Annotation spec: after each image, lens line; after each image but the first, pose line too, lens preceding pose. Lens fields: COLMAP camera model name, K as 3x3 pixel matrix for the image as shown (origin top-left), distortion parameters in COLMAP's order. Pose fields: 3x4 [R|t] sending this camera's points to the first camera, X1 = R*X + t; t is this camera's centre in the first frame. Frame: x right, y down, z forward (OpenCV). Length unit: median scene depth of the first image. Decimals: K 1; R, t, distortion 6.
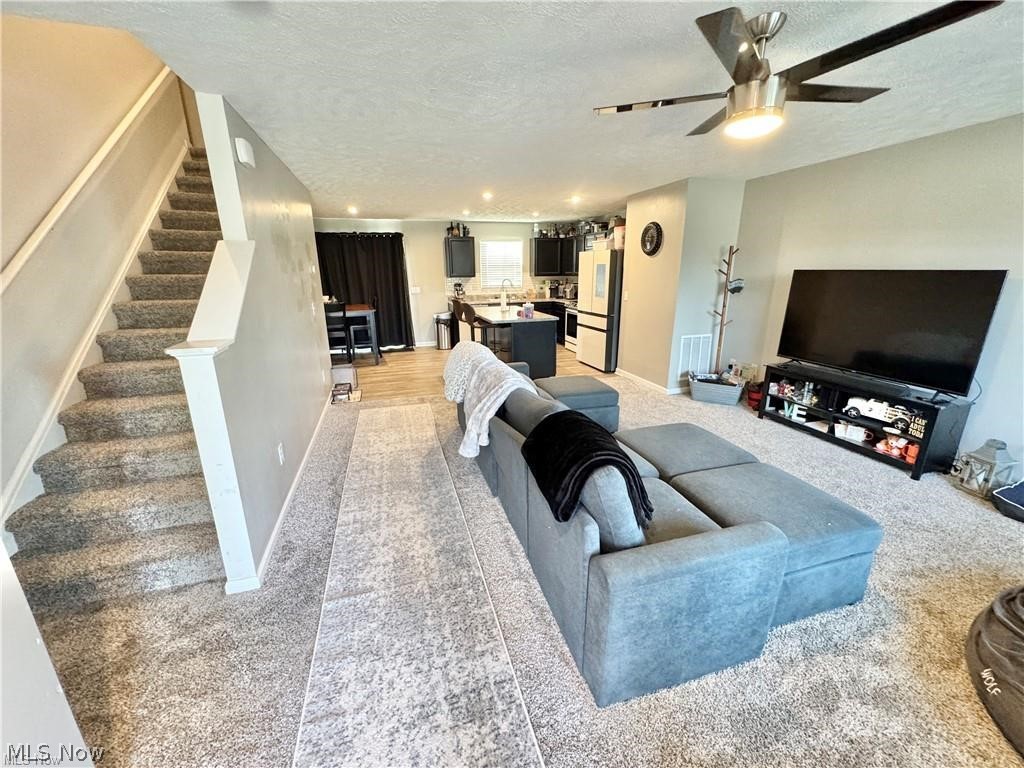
lens RADIAL K [[409.4, 0, 512.0], [0, 409.4, 384.0], [0, 0, 1]] dist [-0.003808, -0.000182]
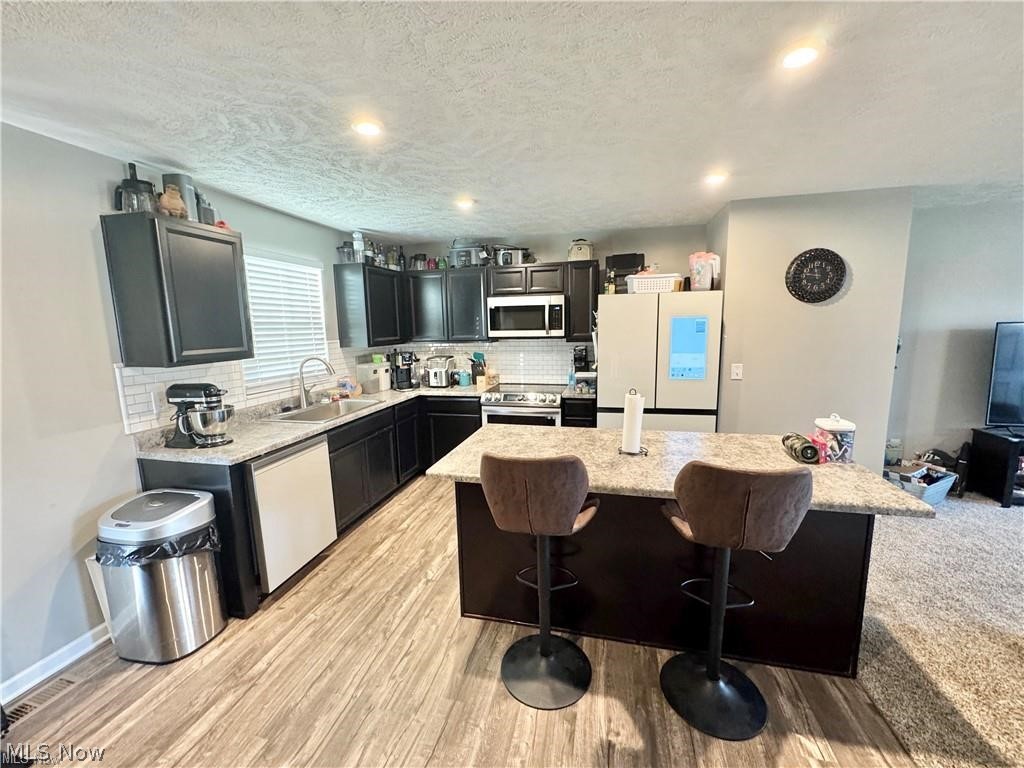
lens RADIAL K [[409.4, 0, 512.0], [0, 409.4, 384.0], [0, 0, 1]] dist [-0.003808, -0.000182]
pose [[0.511362, -0.122654, 0.850568, -0.266618], [0.245999, 0.969236, -0.008129, -0.195553], [-0.823404, 0.213395, 0.525803, 0.692861]]
